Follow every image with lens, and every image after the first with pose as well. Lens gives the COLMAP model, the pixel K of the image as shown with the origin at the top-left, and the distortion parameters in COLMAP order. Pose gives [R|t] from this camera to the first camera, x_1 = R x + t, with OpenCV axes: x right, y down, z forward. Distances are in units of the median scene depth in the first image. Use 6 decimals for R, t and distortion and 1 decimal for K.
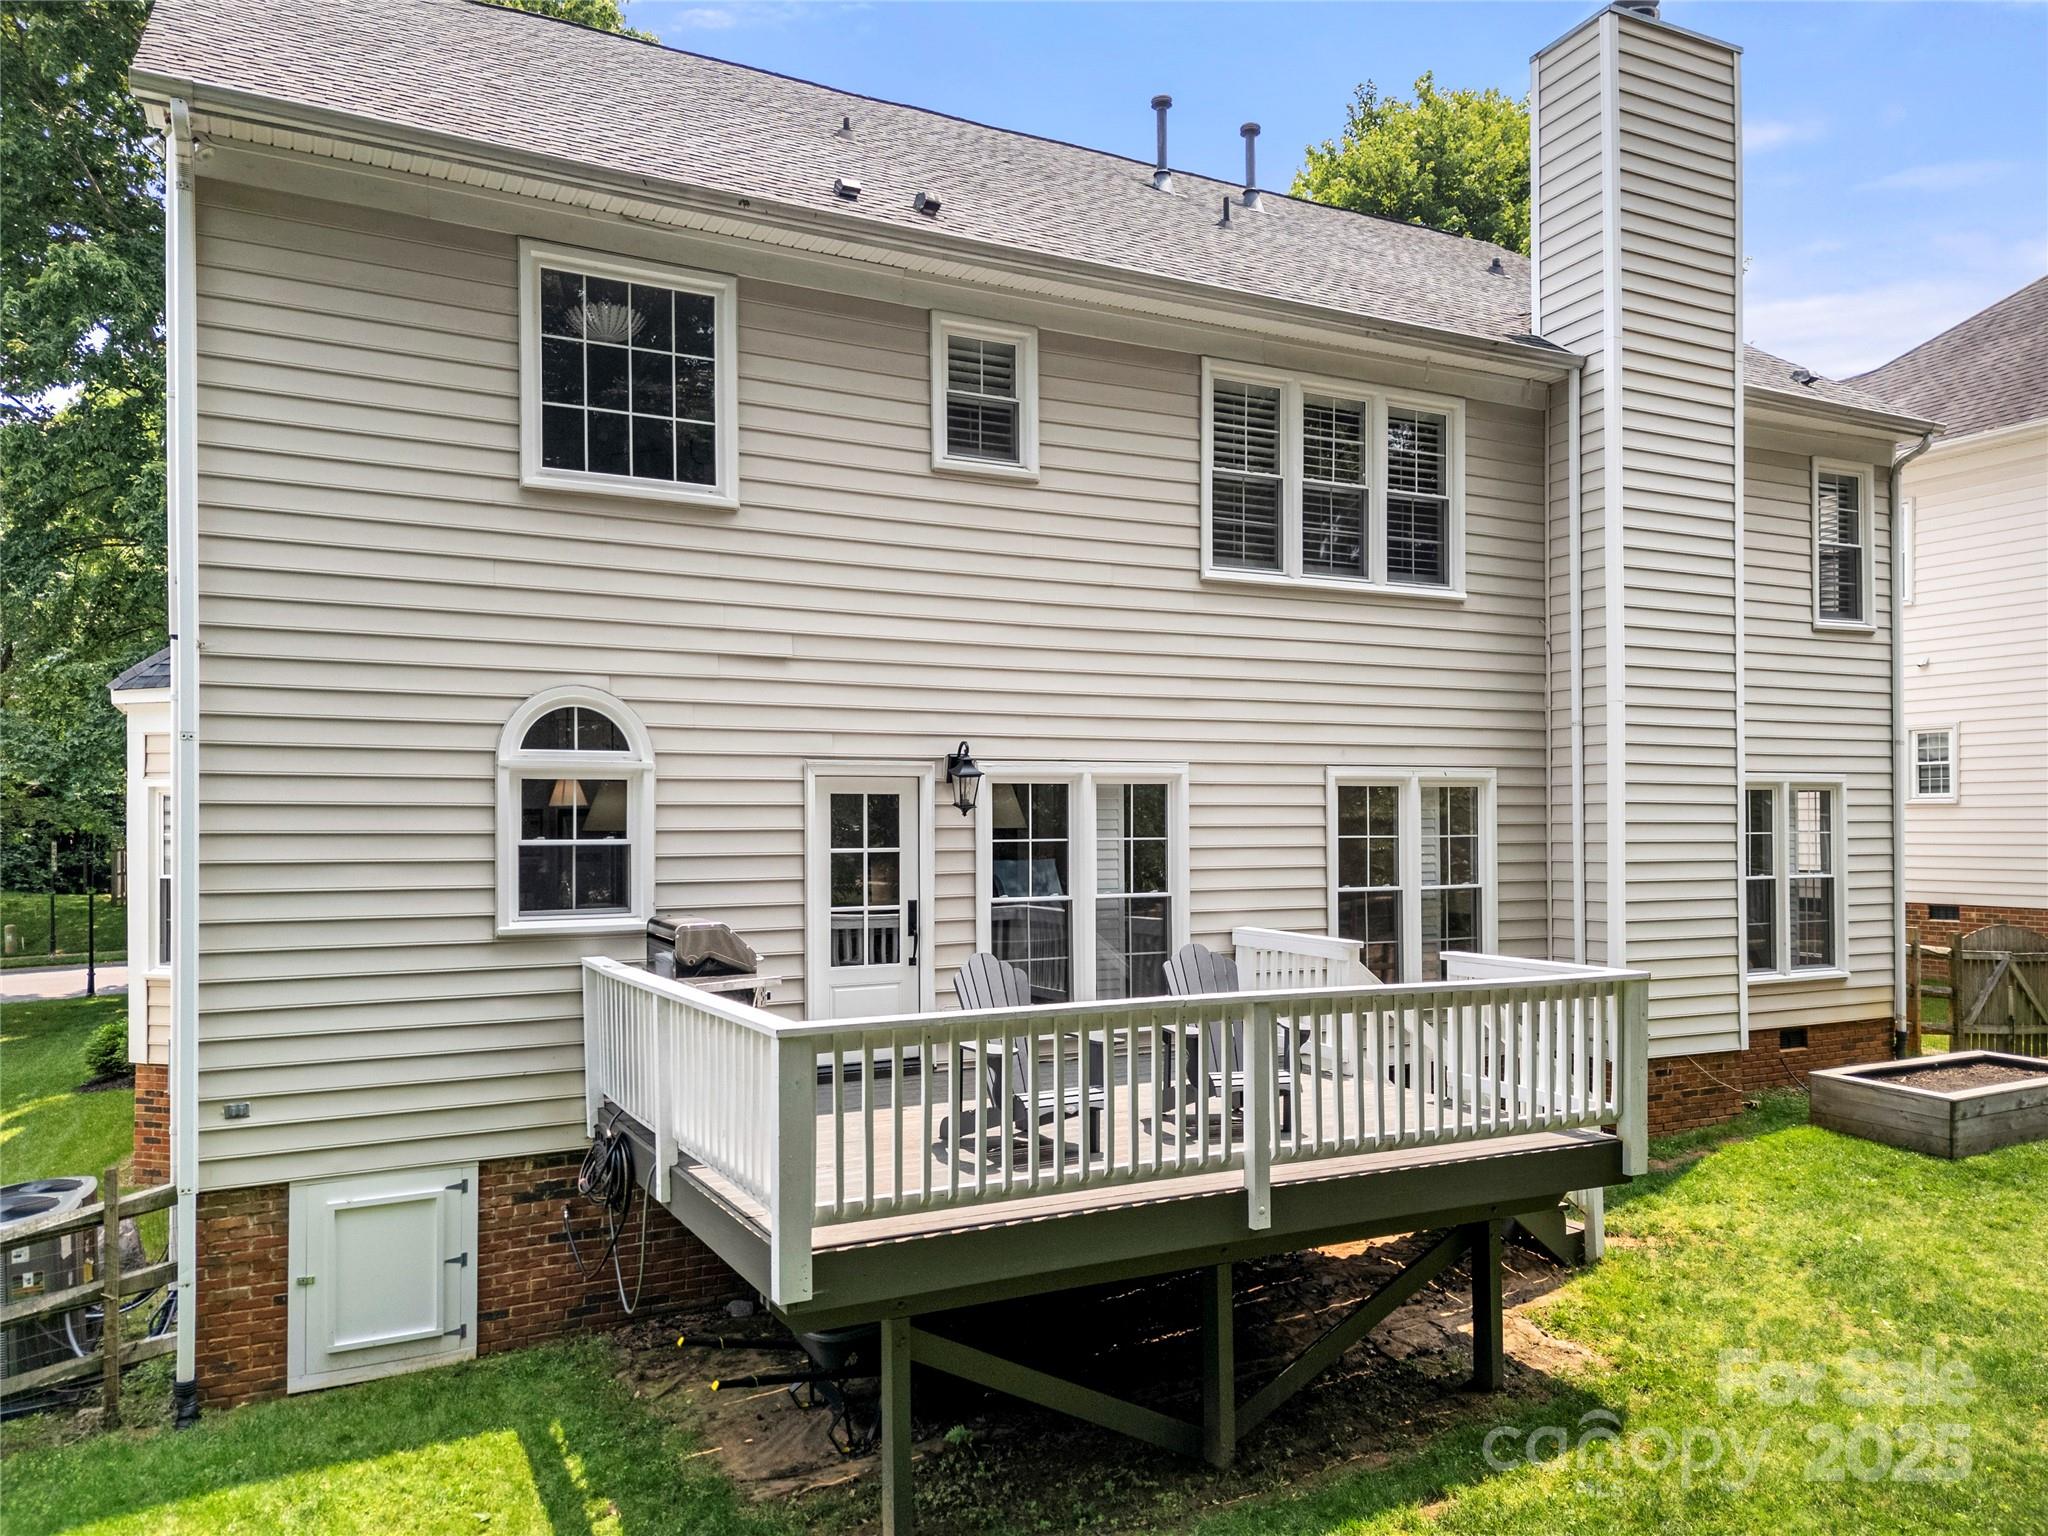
lens RADIAL K [[1509.7, 0, 1024.0], [0, 1509.7, 768.0], [0, 0, 1]] dist [0.117736, -0.112821]
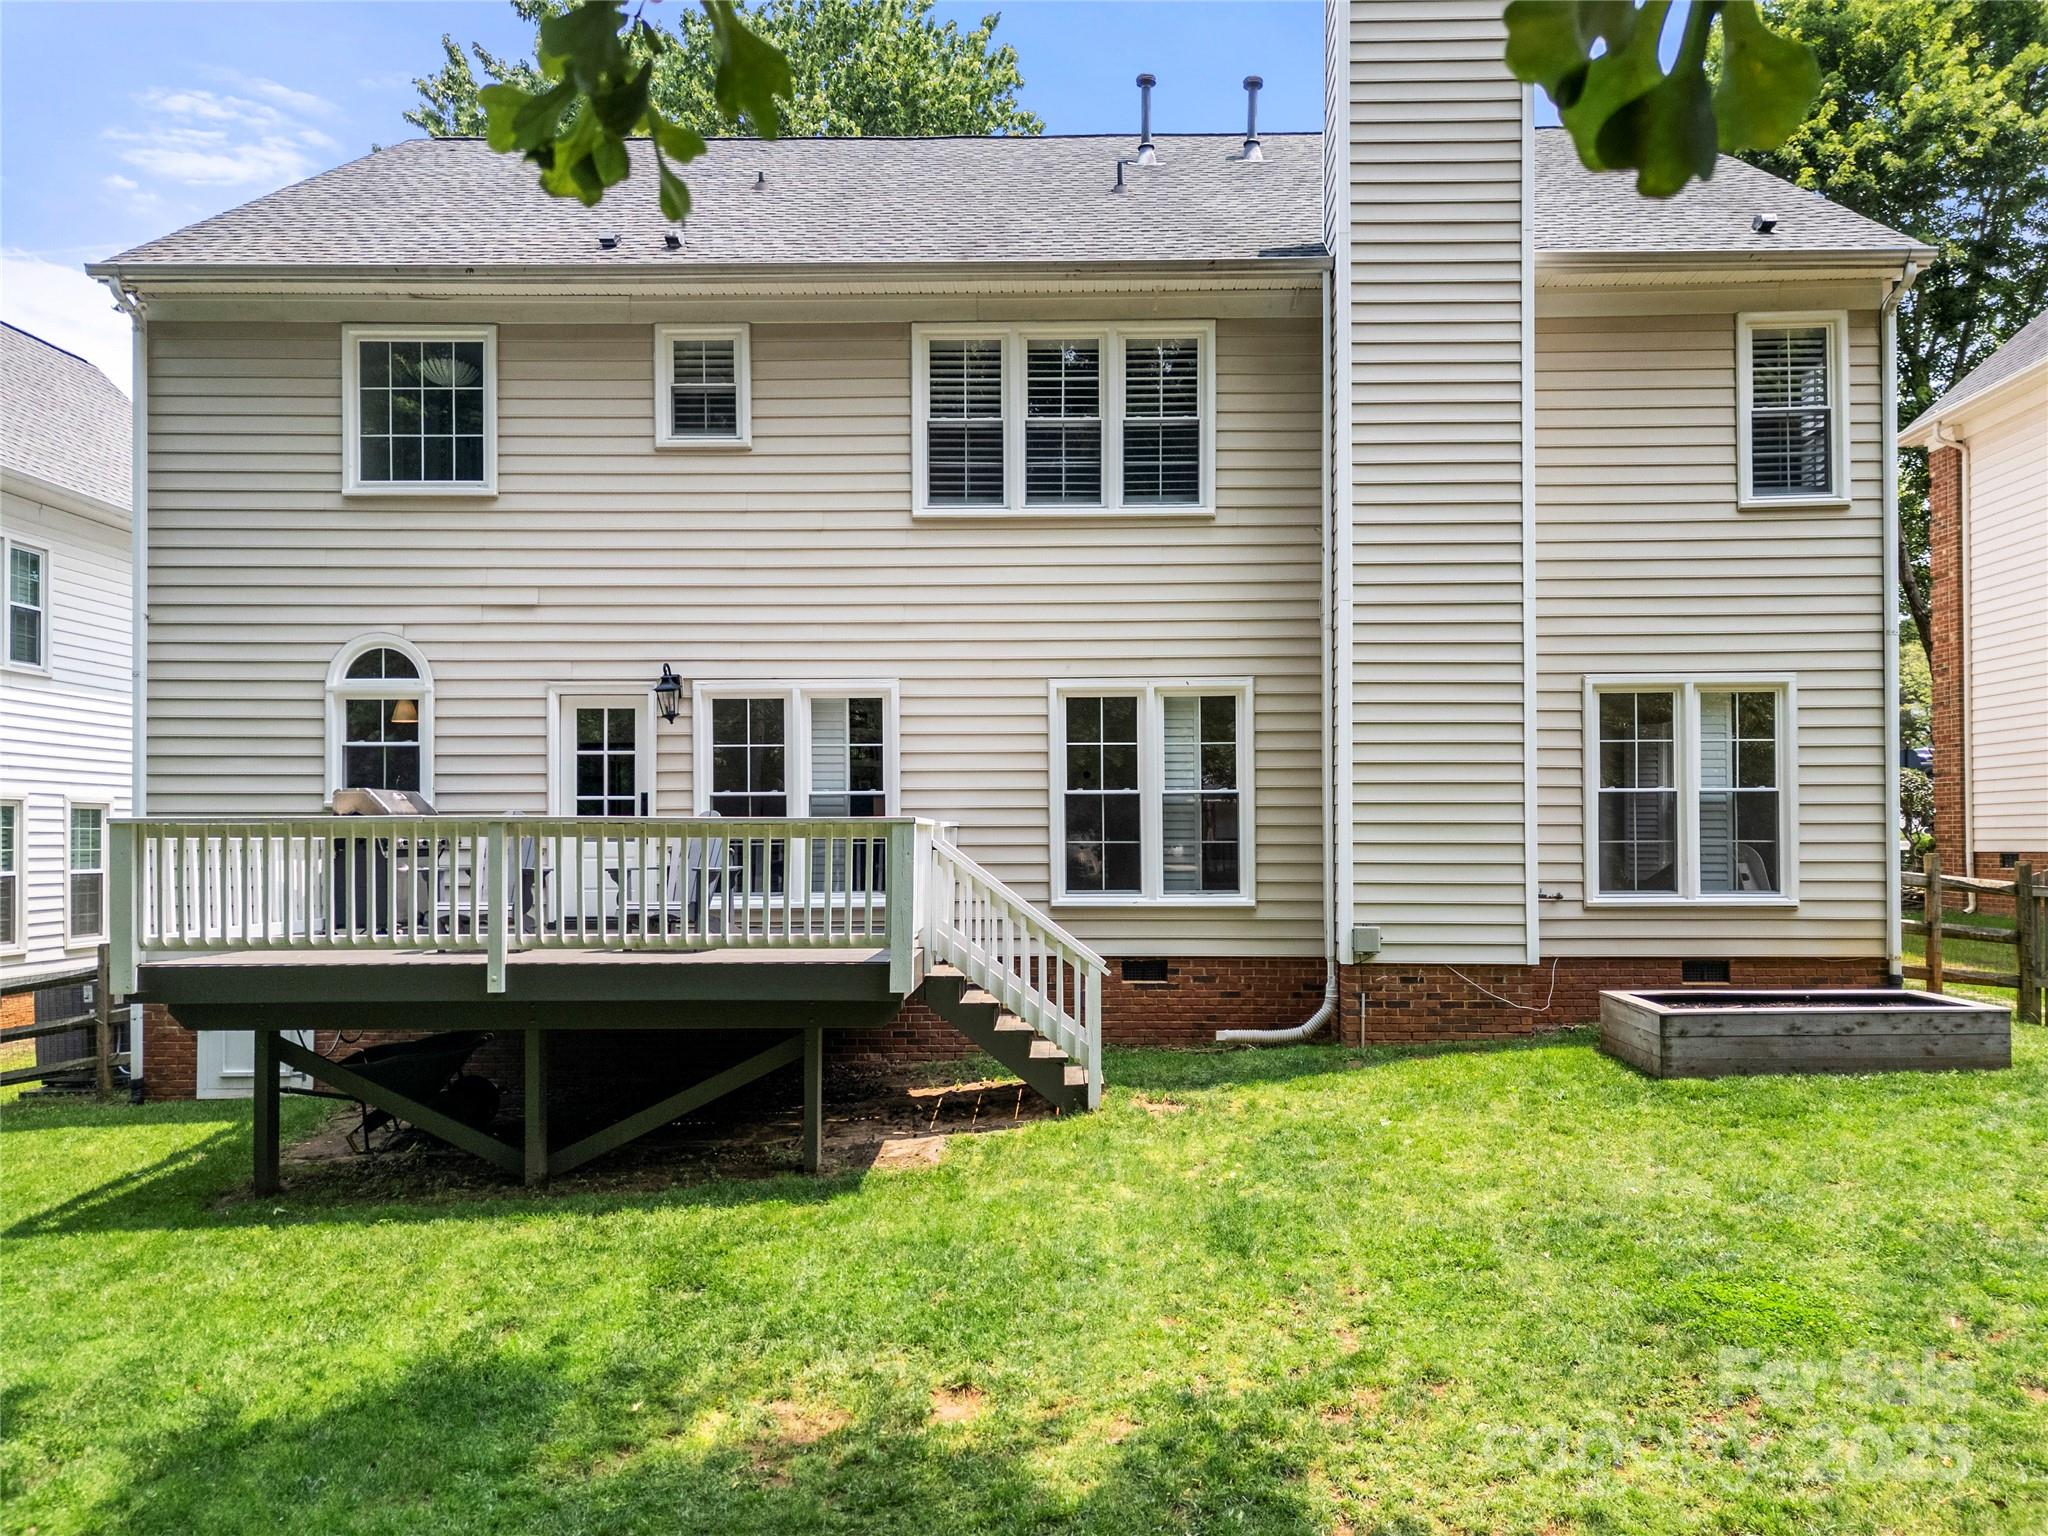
lens RADIAL K [[1509.7, 0, 1024.0], [0, 1509.7, 768.0], [0, 0, 1]] dist [0.117736, -0.112821]
pose [[0.871351, -0.021870, -0.490173, 0.738907], [0.015831, 0.999739, -0.016463, 0.083370], [0.490405, 0.006585, 0.871470, 0.045657]]
